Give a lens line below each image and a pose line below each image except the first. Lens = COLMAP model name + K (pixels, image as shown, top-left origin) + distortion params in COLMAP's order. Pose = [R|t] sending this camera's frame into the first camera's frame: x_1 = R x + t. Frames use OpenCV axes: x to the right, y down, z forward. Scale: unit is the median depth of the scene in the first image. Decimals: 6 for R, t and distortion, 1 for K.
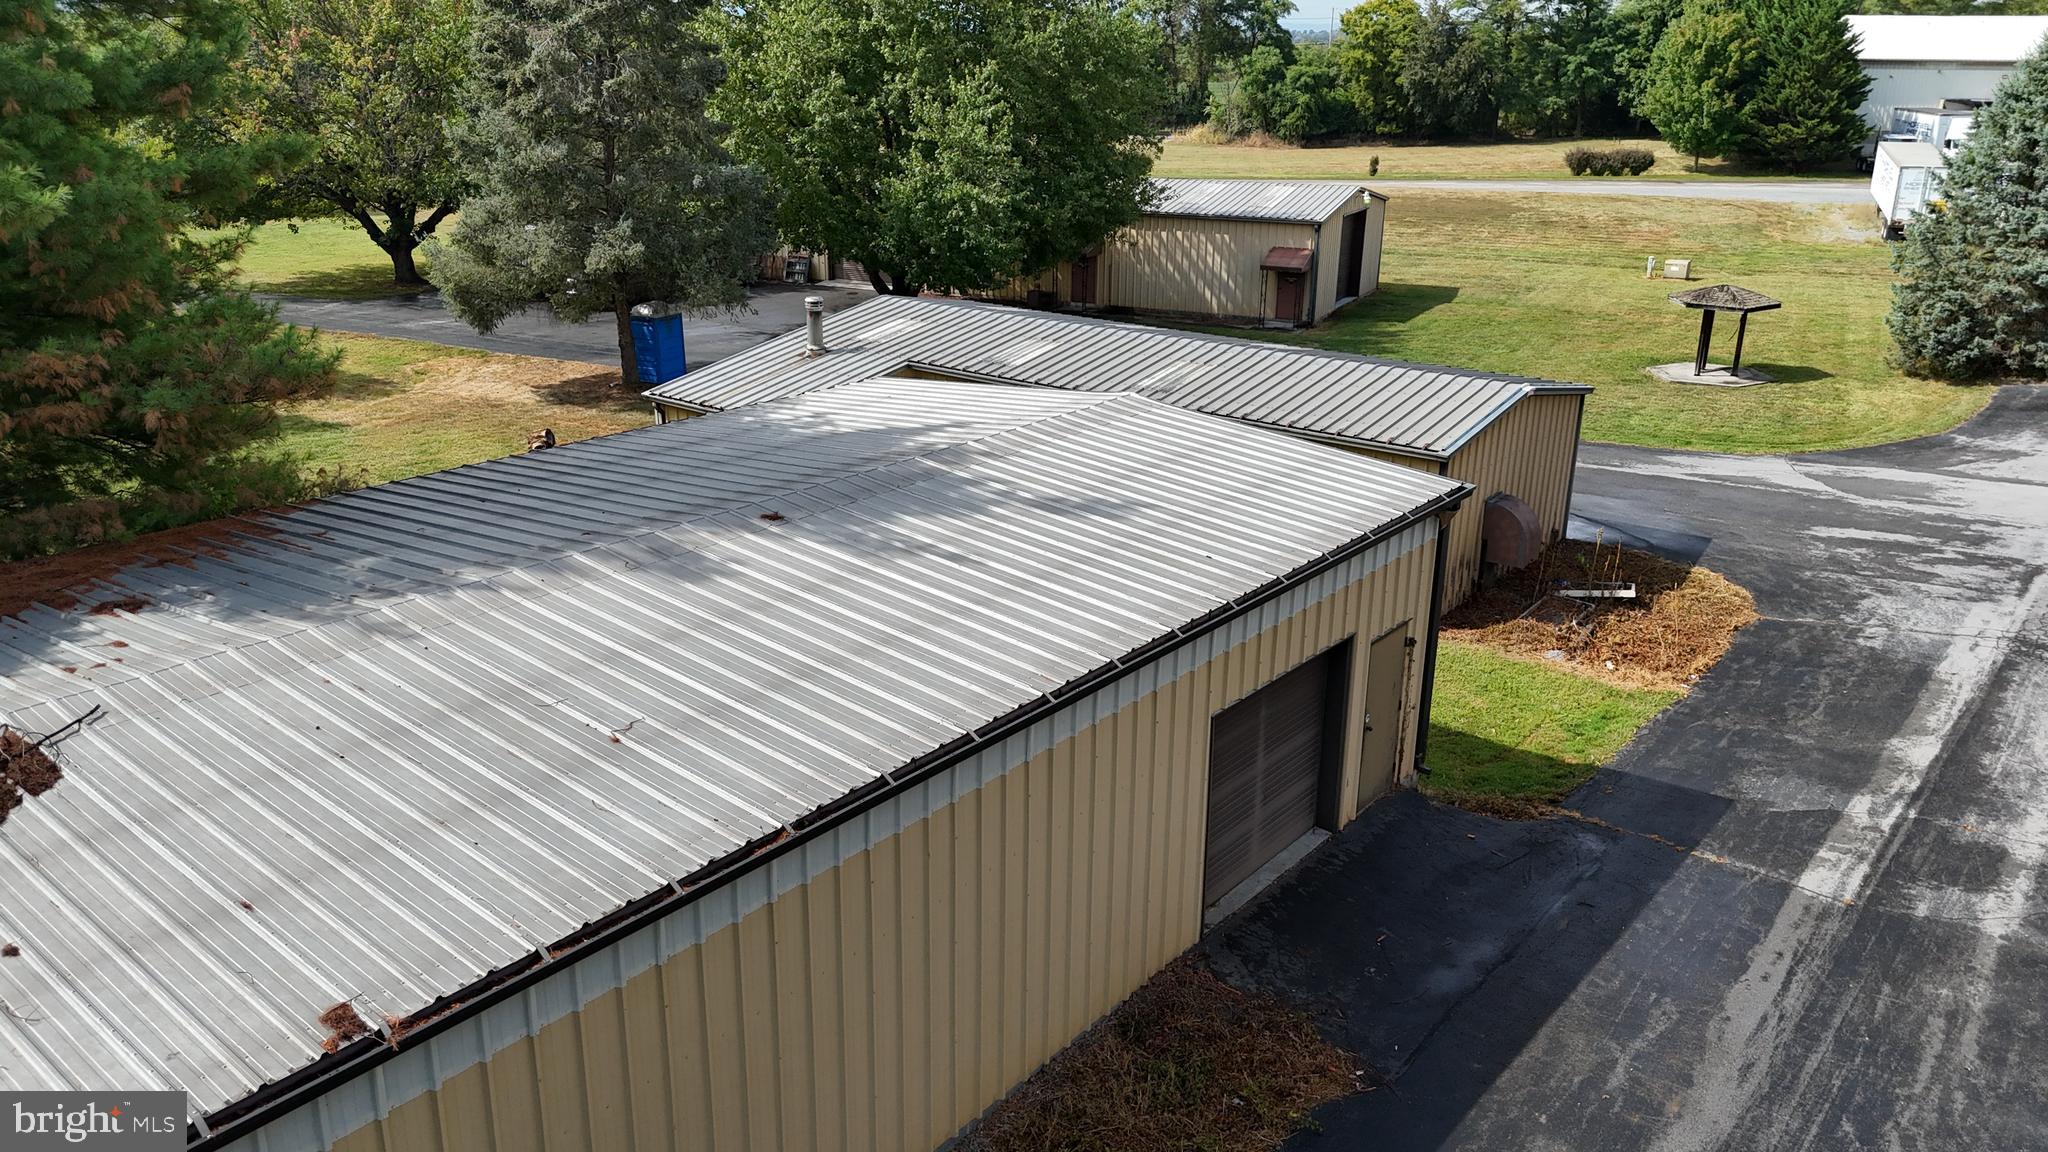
lens RADIAL K [[1497.9, 0, 1043.7], [0, 1497.9, 582.1], [0, 0, 1]] dist [0.072017, -0.072639]
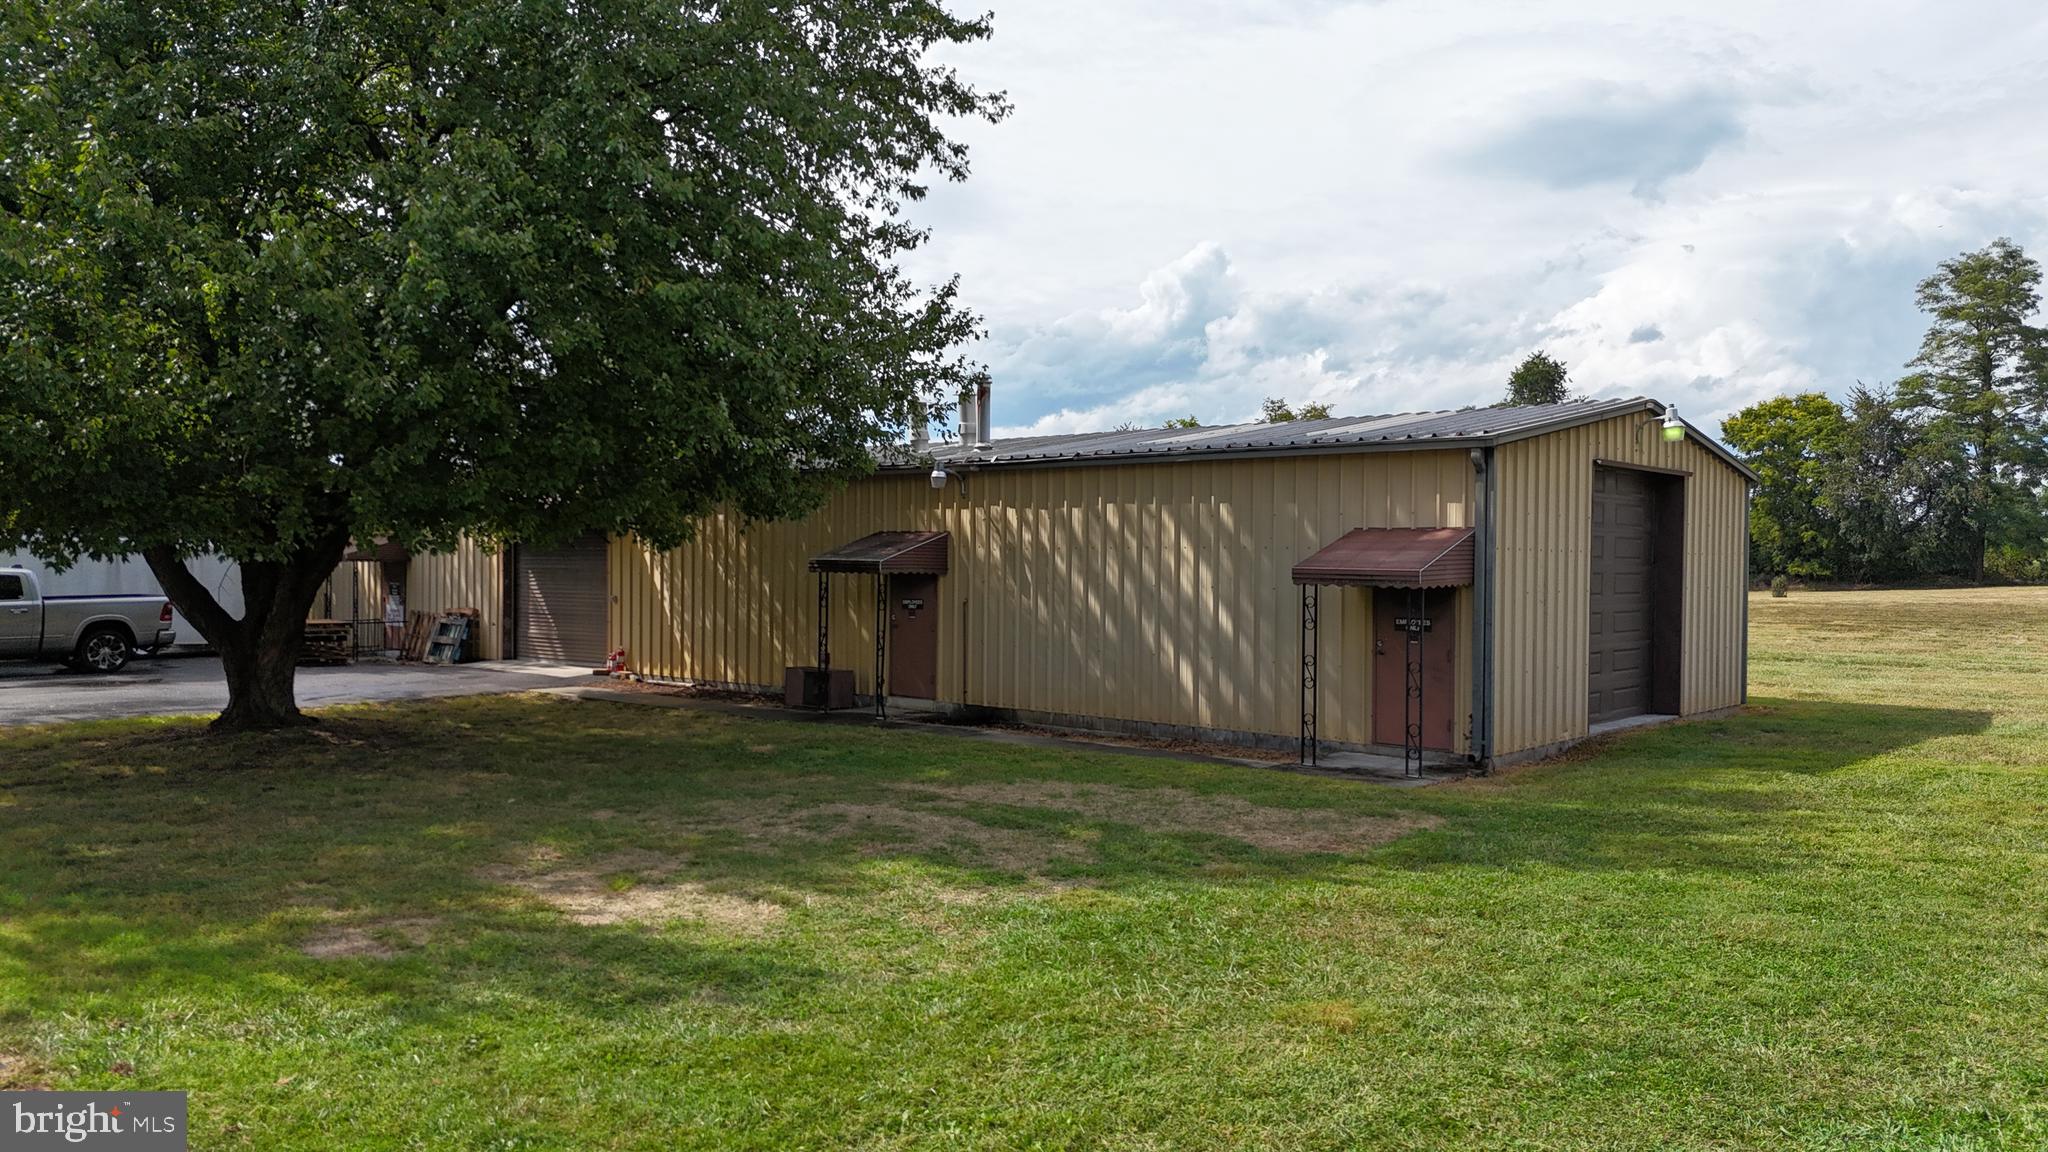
lens RADIAL K [[1378.2, 0, 1018.5], [0, 1378.2, 578.5], [0, 0, 1]] dist [0.005425, 0.000596]
pose [[0.949855, -0.004360, -0.312660, 0.173129], [-0.103079, 0.939645, -0.326254, -0.102686], [0.295212, 0.342123, 0.892077, 0.690505]]
